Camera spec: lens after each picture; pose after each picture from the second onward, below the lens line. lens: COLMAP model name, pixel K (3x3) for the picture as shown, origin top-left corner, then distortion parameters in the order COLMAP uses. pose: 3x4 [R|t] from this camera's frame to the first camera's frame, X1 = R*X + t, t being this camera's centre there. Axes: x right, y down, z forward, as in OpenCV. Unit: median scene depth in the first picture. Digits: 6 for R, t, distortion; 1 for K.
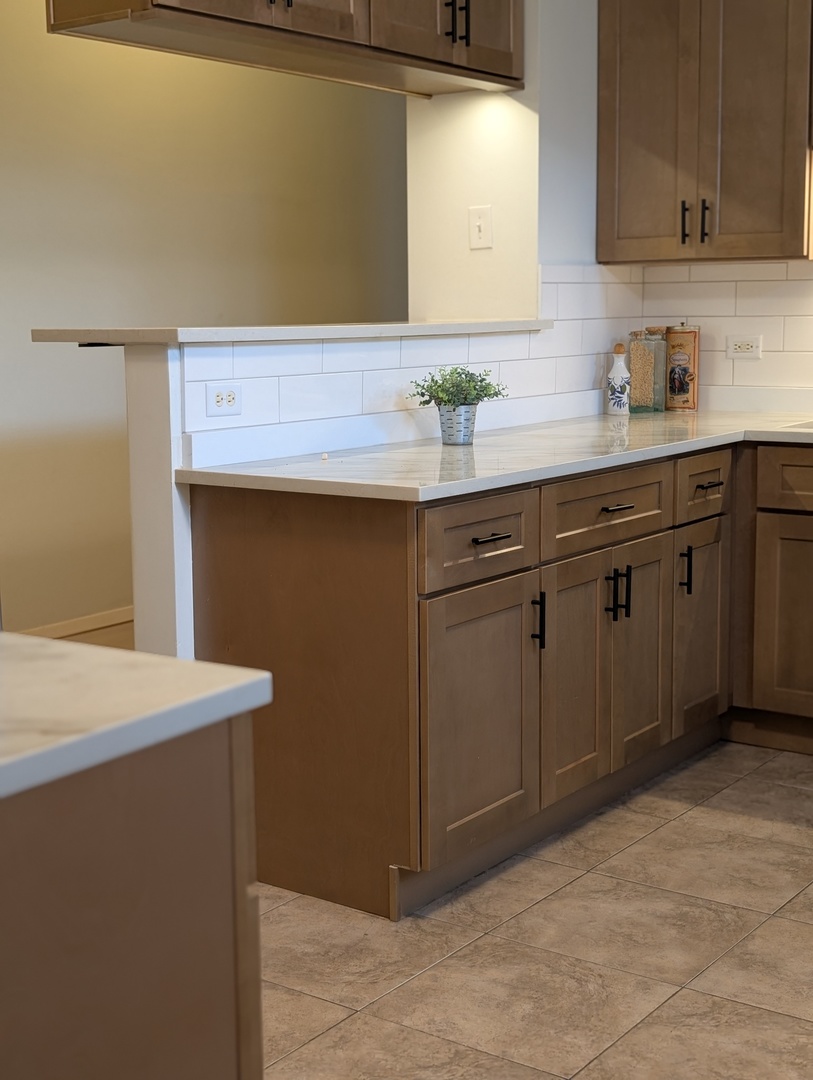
lens RADIAL K [[1512.2, 0, 404.7], [0, 1512.2, 536.0], [0, 0, 1]] dist [0.142386, -0.549696]
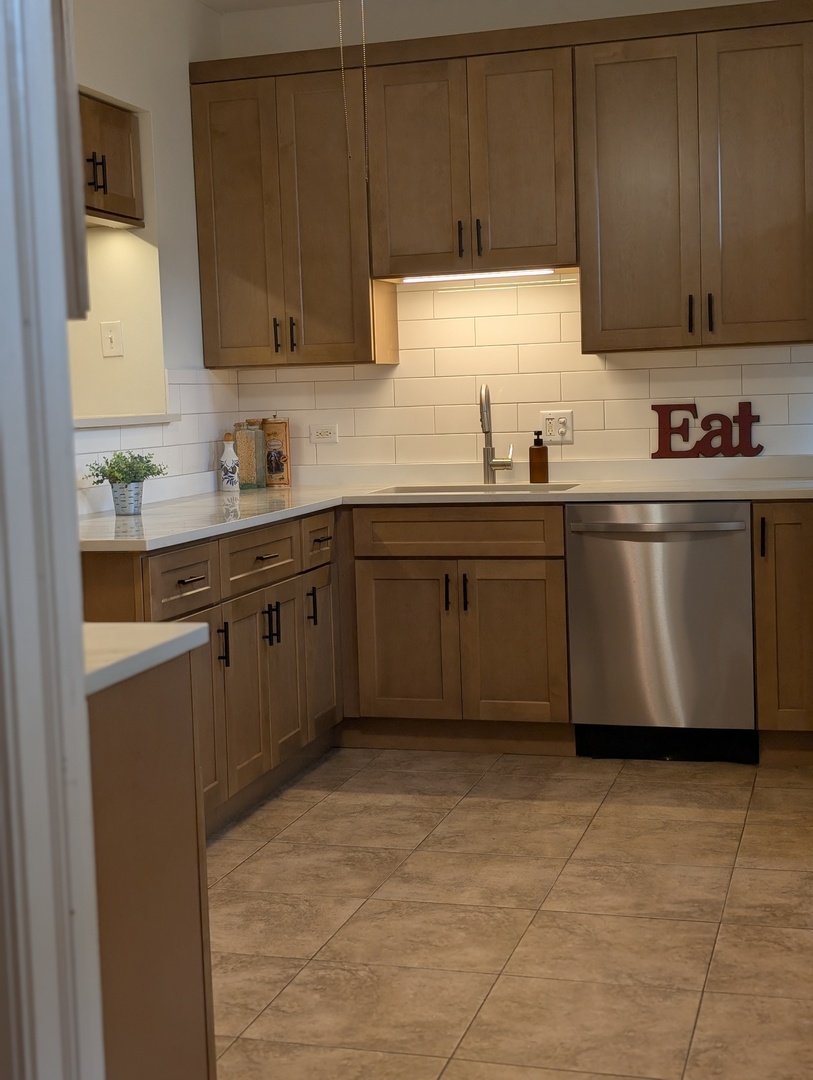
lens RADIAL K [[1512.2, 0, 404.7], [0, 1512.2, 536.0], [0, 0, 1]] dist [0.142386, -0.549696]
pose [[0.940804, -0.050206, 0.335211, -0.166463], [0.072757, 0.995829, -0.055049, 0.040042], [-0.331049, 0.076179, 0.940533, -0.224430]]
